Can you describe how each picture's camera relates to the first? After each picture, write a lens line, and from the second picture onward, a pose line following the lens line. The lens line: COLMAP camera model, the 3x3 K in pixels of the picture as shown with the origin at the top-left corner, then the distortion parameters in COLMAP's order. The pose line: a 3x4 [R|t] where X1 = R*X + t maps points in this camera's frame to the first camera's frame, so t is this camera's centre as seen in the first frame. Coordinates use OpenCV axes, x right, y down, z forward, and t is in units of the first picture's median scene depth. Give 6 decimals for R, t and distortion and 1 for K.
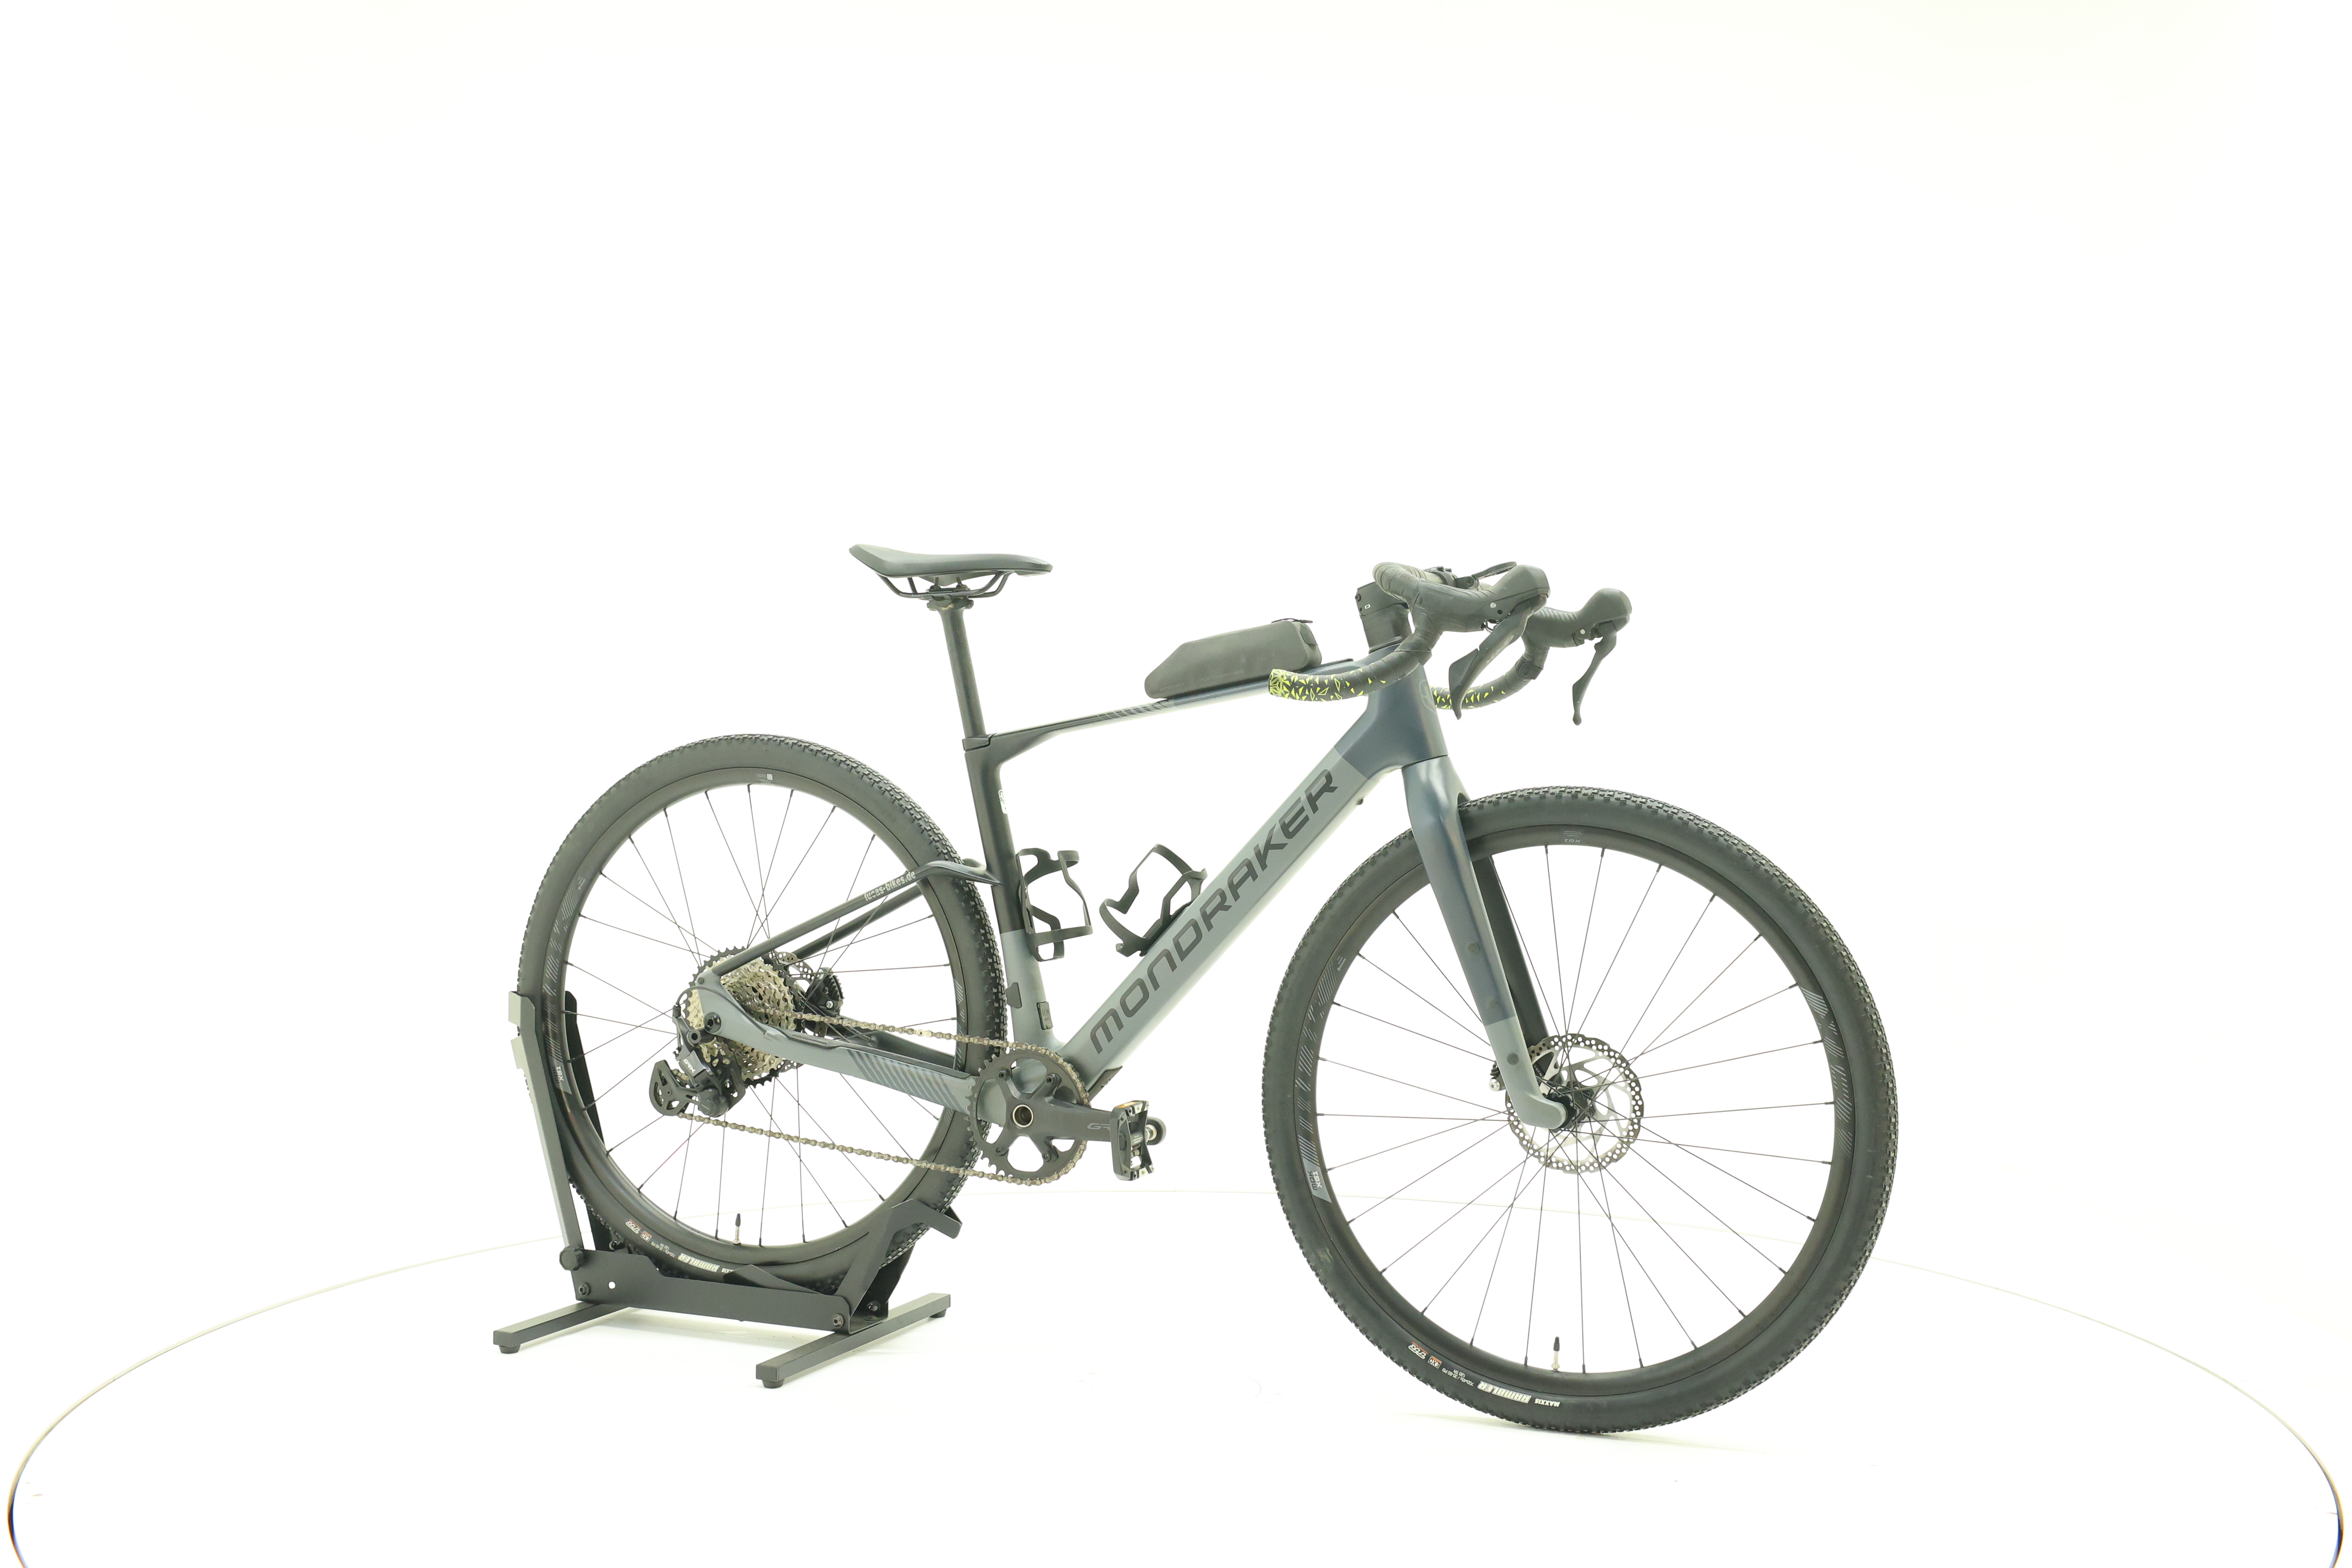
lens RADIAL K [[2535.5, 0, 1170.4], [0, 2535.5, 781.4], [0, 0, 1]] dist [0.002425, 0.000000]
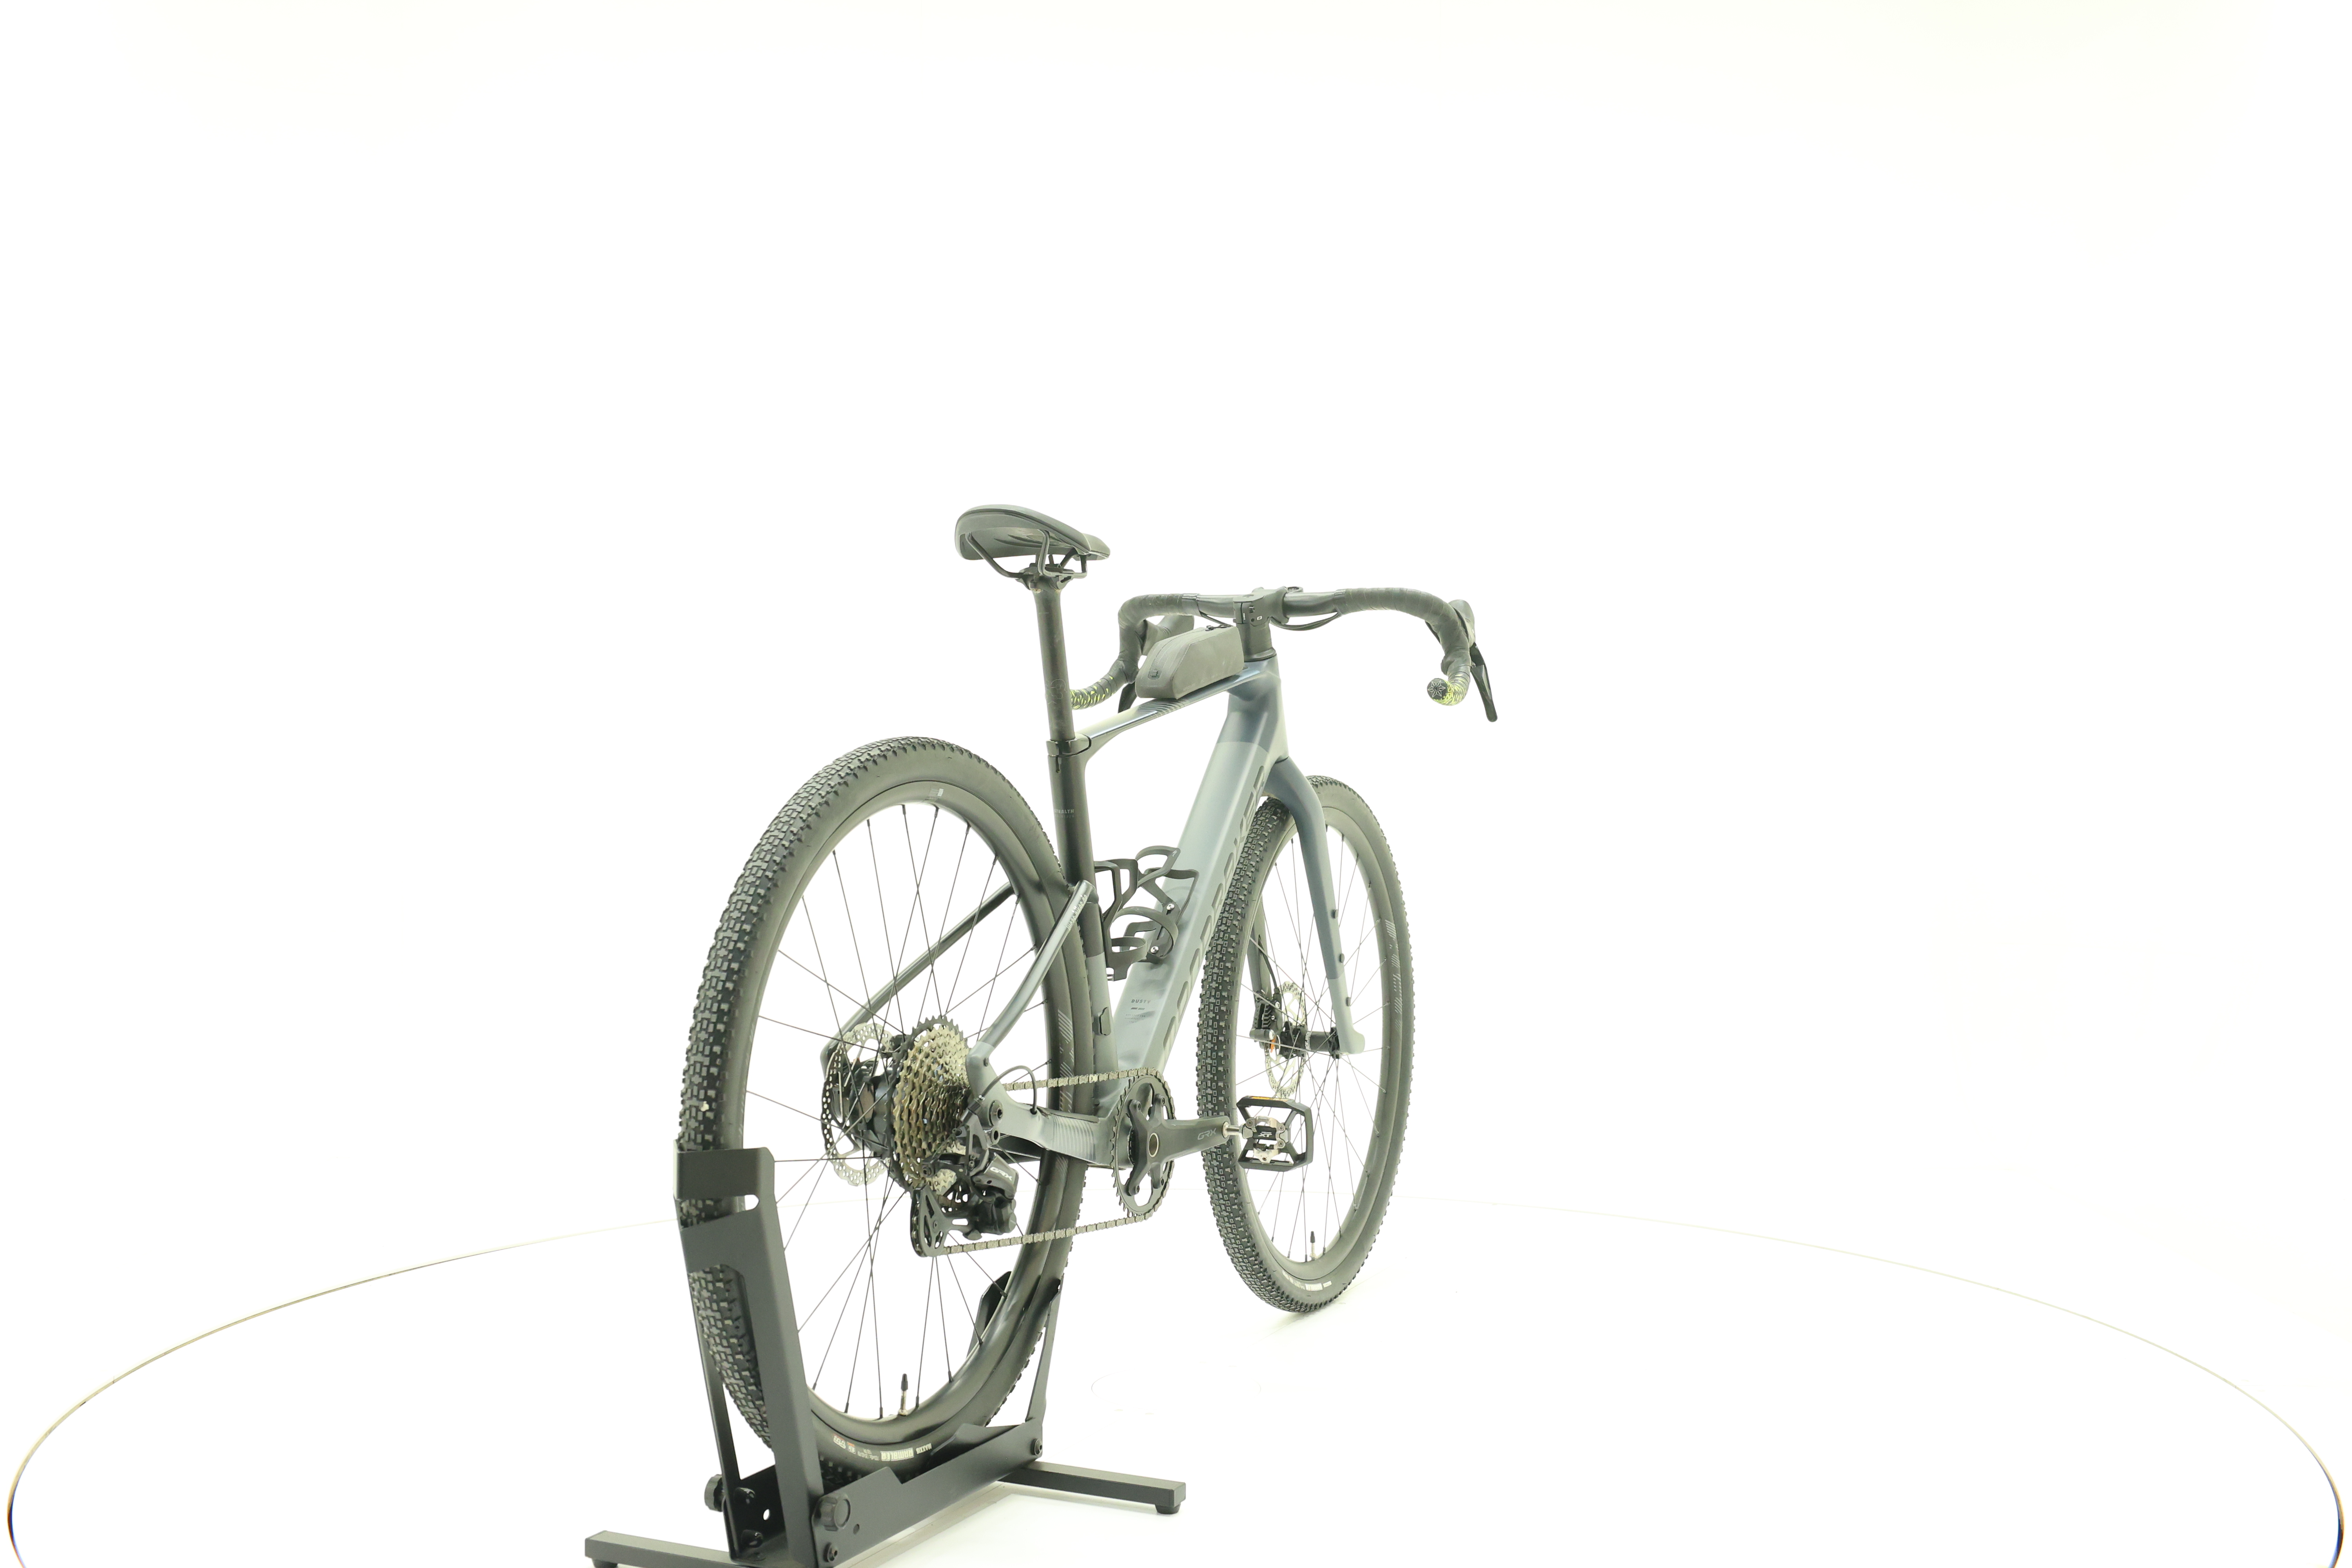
lens RADIAL K [[2535.5, 0, 1163.1], [0, 2535.5, 779.3], [0, 0, 1]] dist [0.002425, 0.000000]
pose [[0.030307, -0.024437, 0.999242, -0.989216], [0.015099, 0.999598, 0.023988, -0.024570], [-0.999427, 0.014360, 0.030664, 0.970414]]
